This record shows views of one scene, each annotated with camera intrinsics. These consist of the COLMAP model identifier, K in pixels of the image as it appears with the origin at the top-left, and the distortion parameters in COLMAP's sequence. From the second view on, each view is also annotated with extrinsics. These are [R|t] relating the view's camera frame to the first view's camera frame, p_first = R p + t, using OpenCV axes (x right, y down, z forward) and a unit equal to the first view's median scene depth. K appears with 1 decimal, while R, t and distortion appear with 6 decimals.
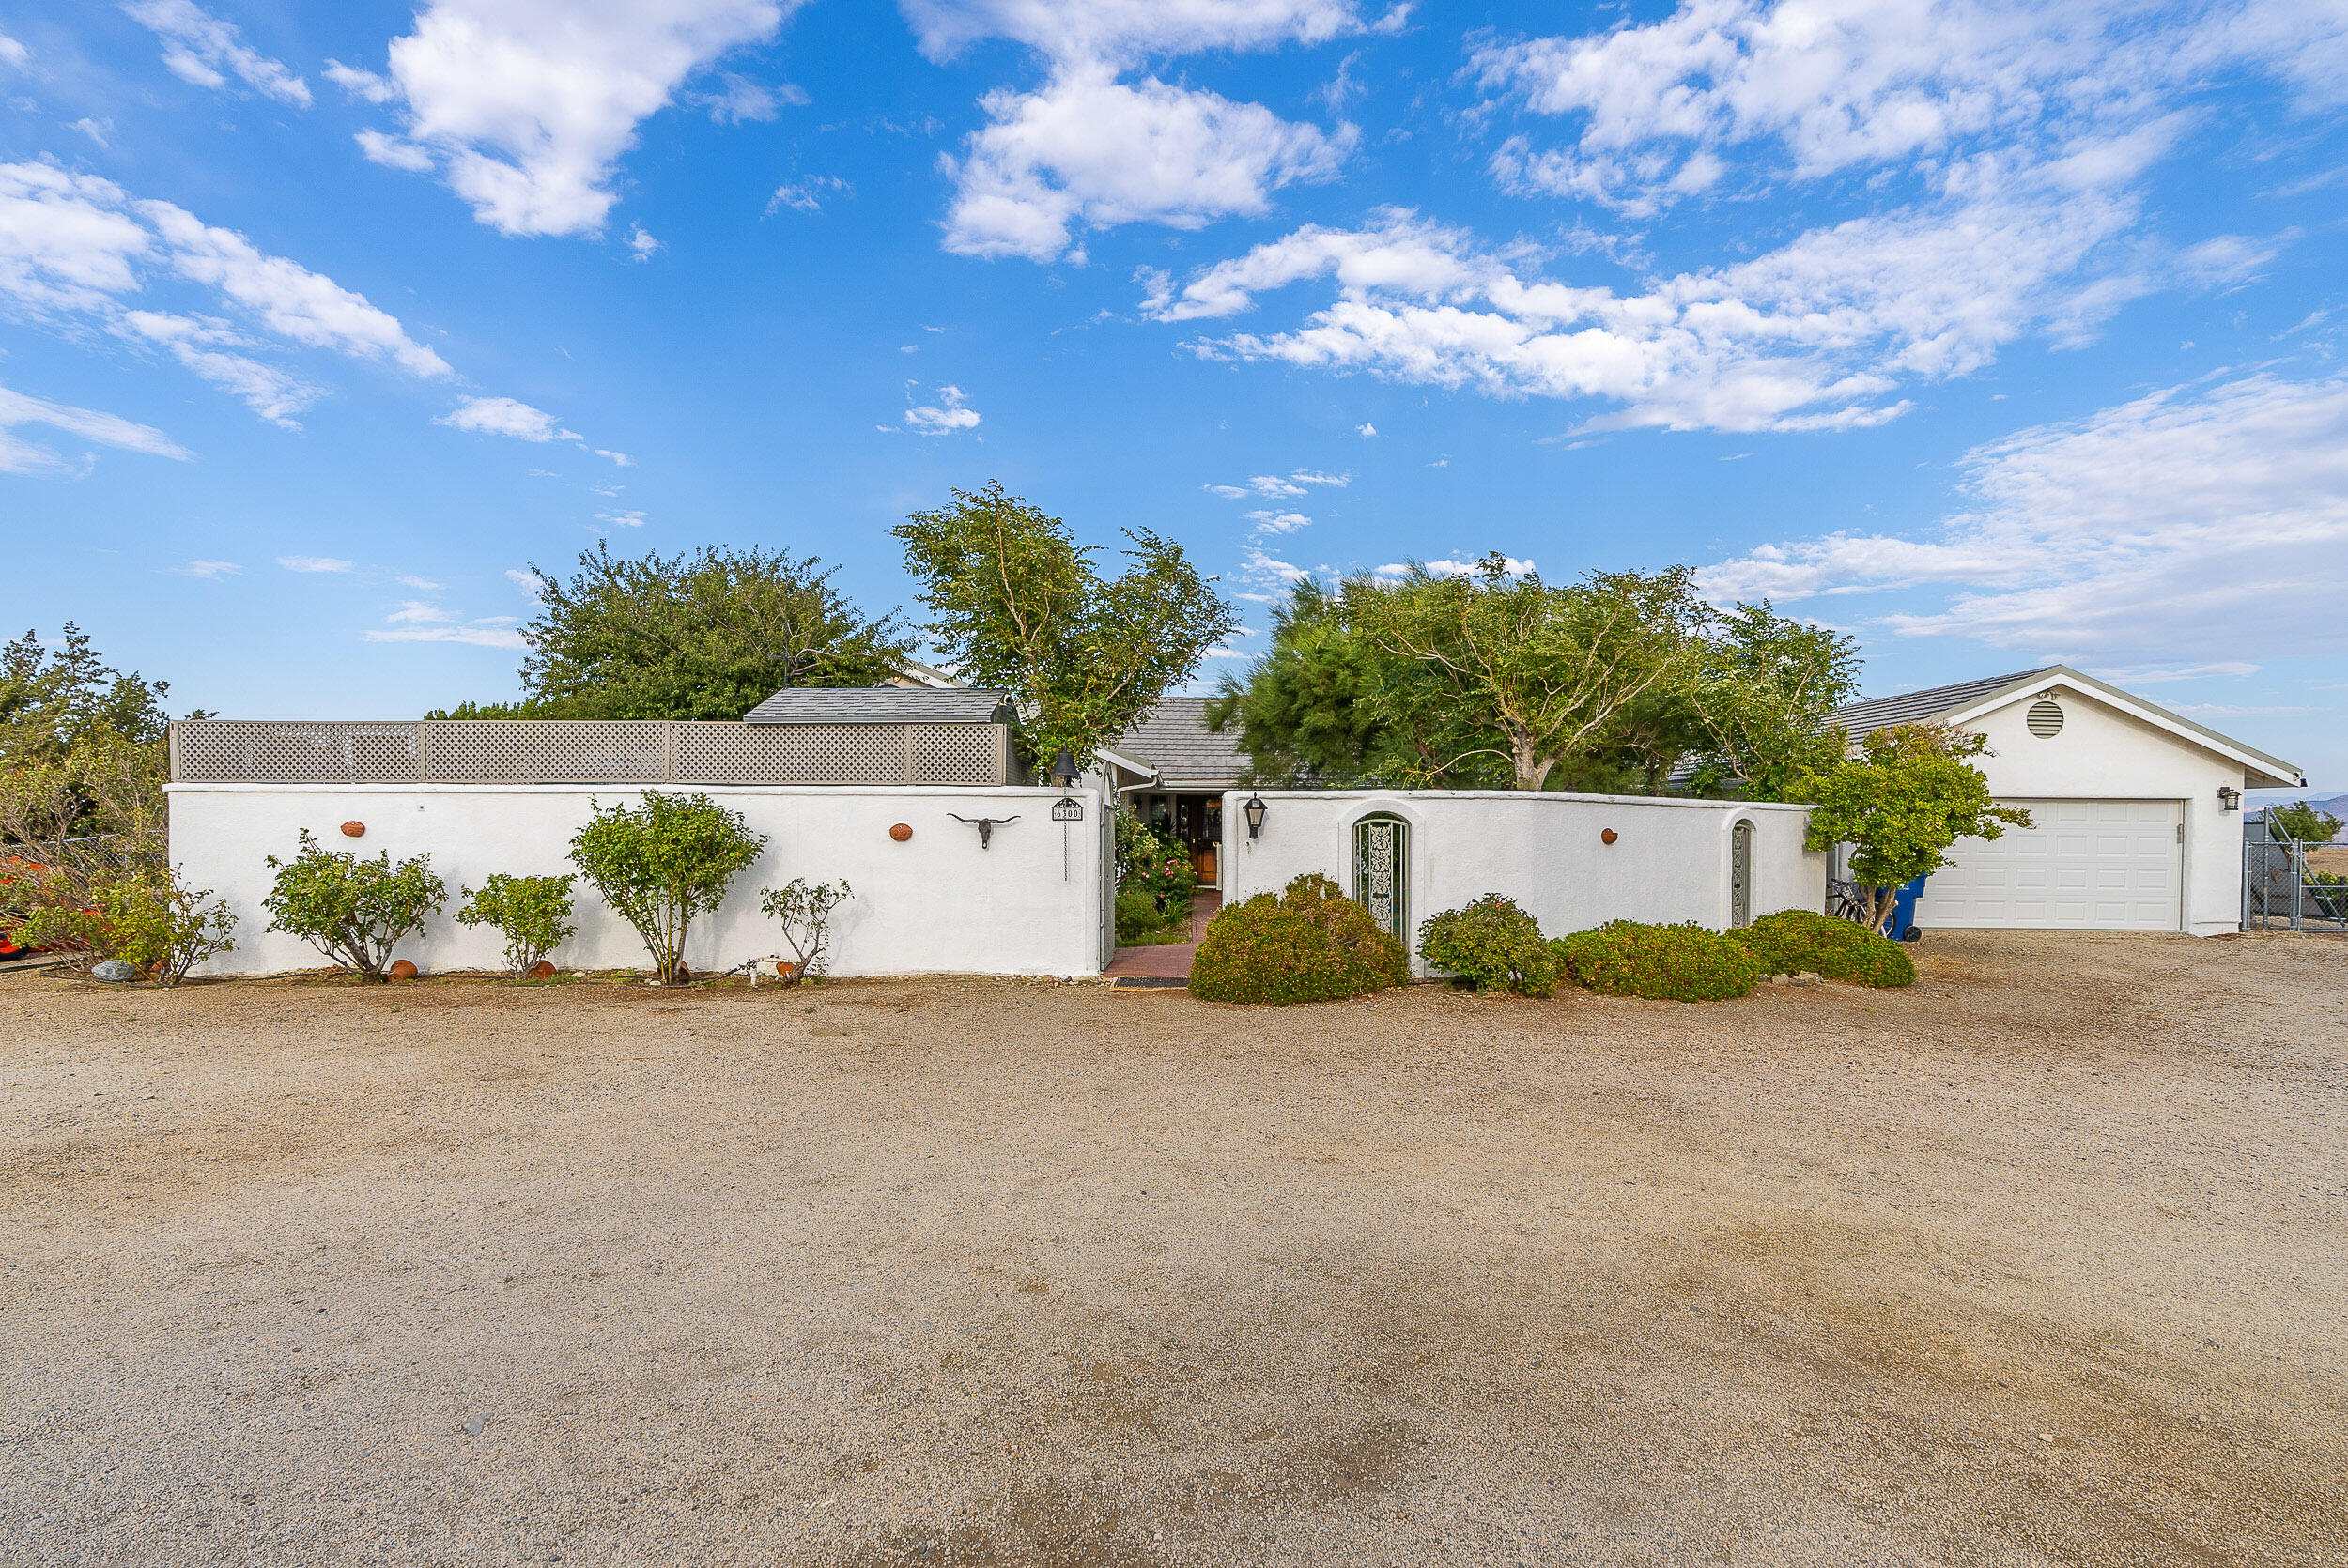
lens RADIAL K [[1086.3, 0, 1199.4], [0, 1086.3, 887.9], [0, 0, 1]] dist [-0.000304, 0.000129]
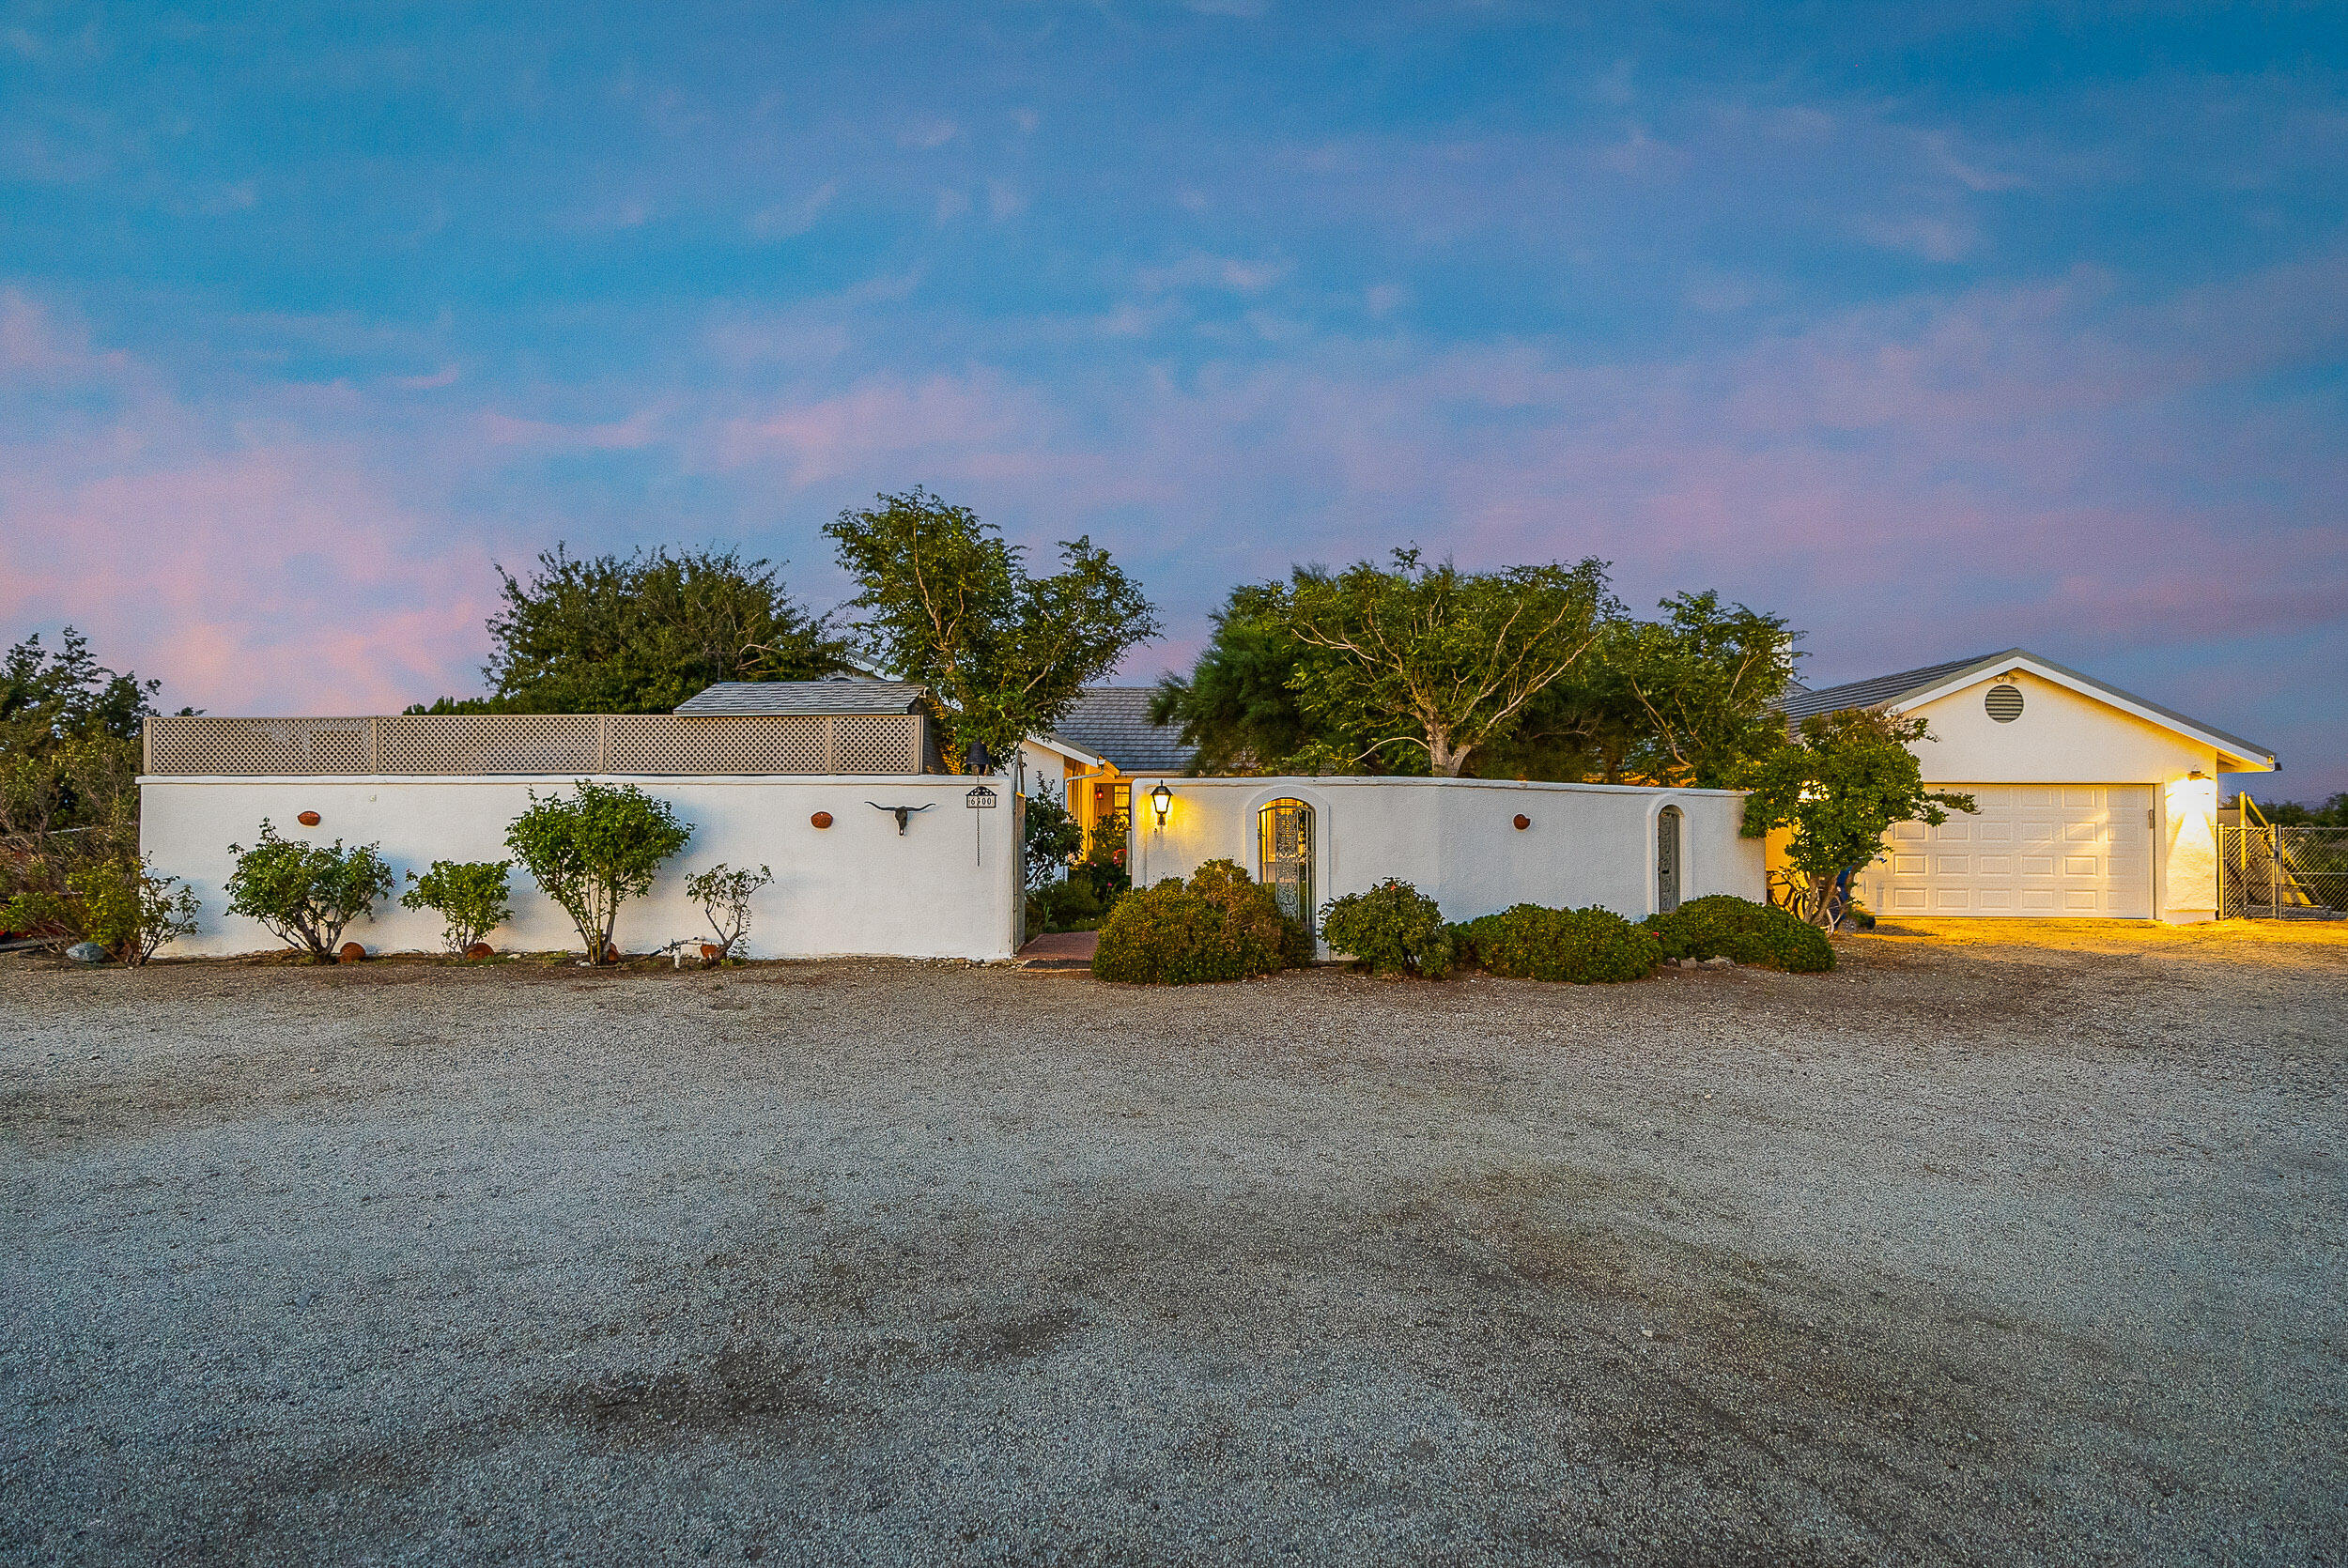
lens RADIAL K [[1128.1, 0, 1165.3], [0, 1128.1, 835.0], [0, 0, 1]] dist [-0.001369, 0.000990]
pose [[0.999307, -0.003001, -0.037092, 0.093906], [0.001425, 0.999097, -0.042452, 0.009718], [0.037186, 0.042370, 0.998410, -0.065381]]
